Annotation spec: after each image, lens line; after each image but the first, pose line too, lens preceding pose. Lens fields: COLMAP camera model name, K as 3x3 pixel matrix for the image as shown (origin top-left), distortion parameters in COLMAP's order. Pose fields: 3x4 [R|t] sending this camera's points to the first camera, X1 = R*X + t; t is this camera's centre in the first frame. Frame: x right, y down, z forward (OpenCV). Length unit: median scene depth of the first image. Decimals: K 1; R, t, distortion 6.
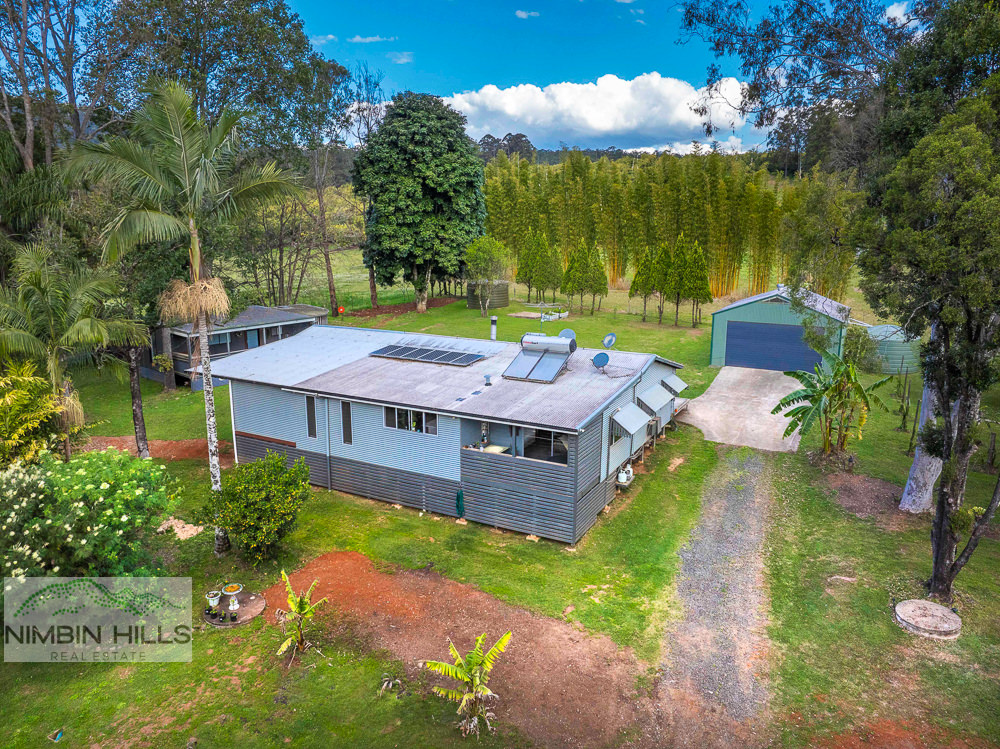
lens RADIAL K [[689.9, 0, 507.1], [0, 689.9, 371.3], [0, 0, 1]] dist [-0.046203, 0.021777]
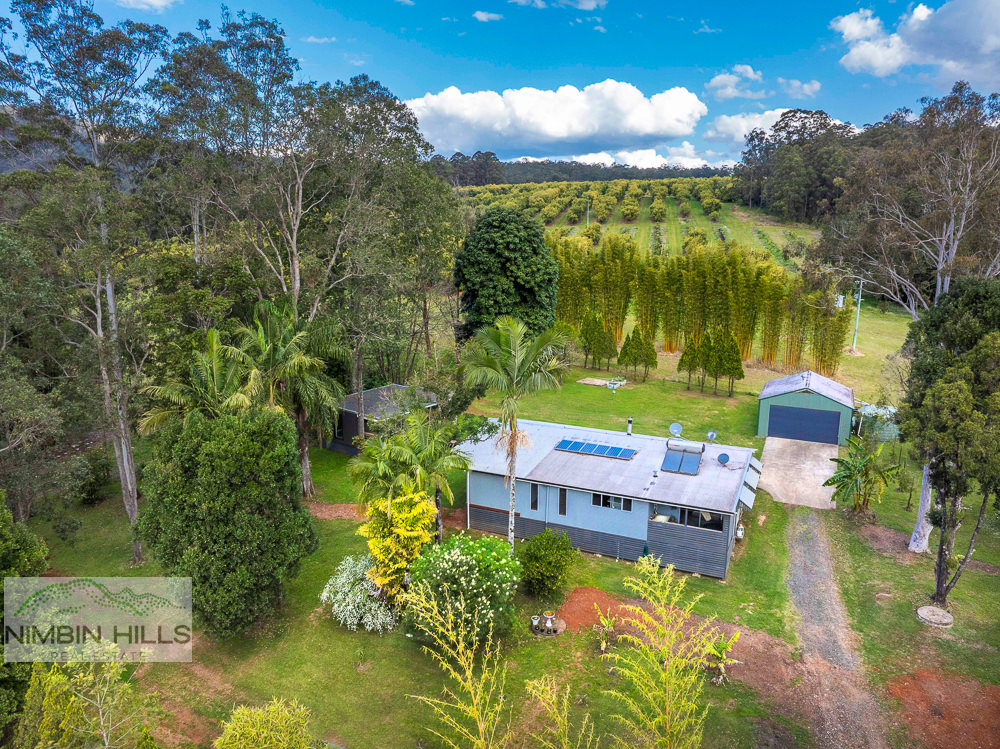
lens RADIAL K [[689.9, 0, 507.1], [0, 689.9, 371.3], [0, 0, 1]] dist [-0.046203, 0.021777]
pose [[0.997998, -0.009085, 0.062596, -0.464729], [0.009552, 0.999929, -0.007162, -0.214289], [-0.062527, 0.007745, 0.998013, -0.551128]]
